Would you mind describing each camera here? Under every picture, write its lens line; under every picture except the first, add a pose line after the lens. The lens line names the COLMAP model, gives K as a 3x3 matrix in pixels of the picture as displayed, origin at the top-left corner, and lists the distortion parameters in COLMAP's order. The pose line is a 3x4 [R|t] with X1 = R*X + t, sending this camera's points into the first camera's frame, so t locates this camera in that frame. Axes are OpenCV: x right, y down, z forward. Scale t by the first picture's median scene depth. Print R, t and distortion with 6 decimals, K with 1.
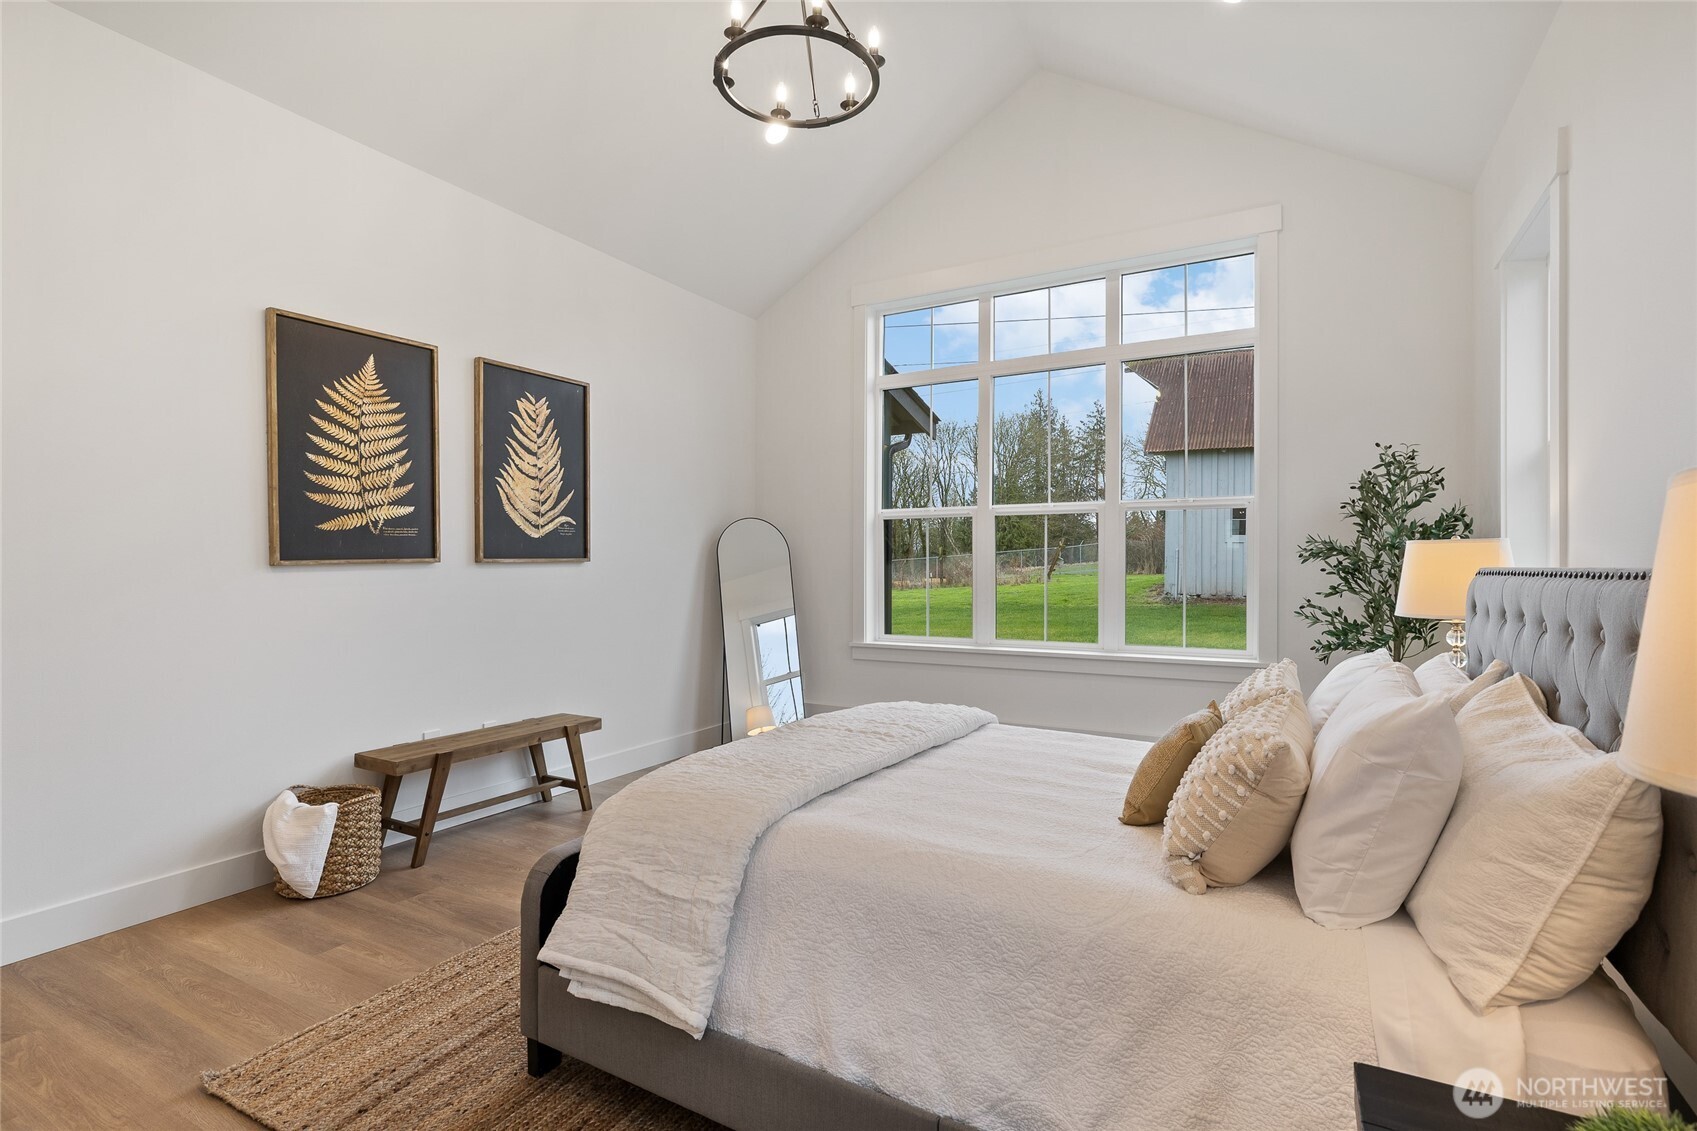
lens RADIAL K [[804.8, 0, 856.0], [0, 804.8, 569.9], [0, 0, 1]] dist [-0.001522, 0.000044]
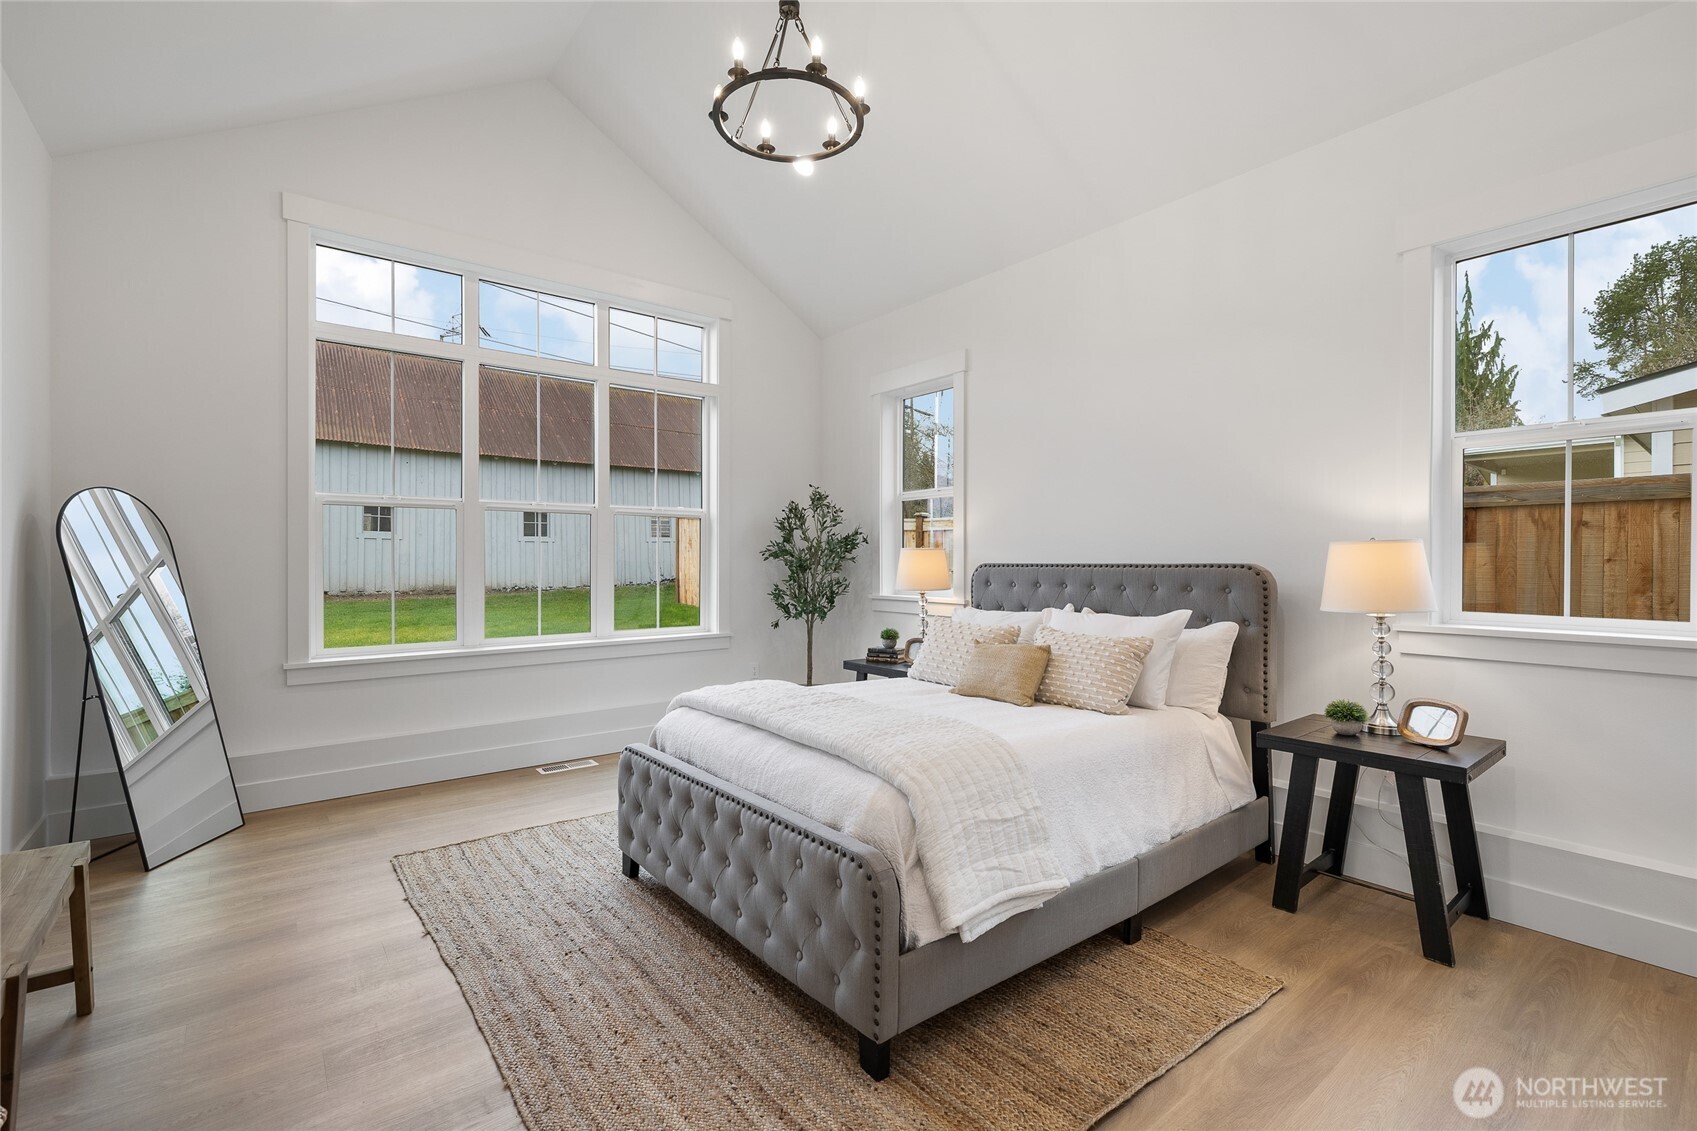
lens RADIAL K [[729.6, 0, 858.2], [0, 729.6, 569.7], [0, 0, 1]] dist [-0.000108, -0.000101]
pose [[0.393039, -0.012810, 0.919433, -0.474102], [0.006408, 0.999917, 0.011191, -0.003922], [-0.919500, 0.001493, 0.393088, 0.257122]]
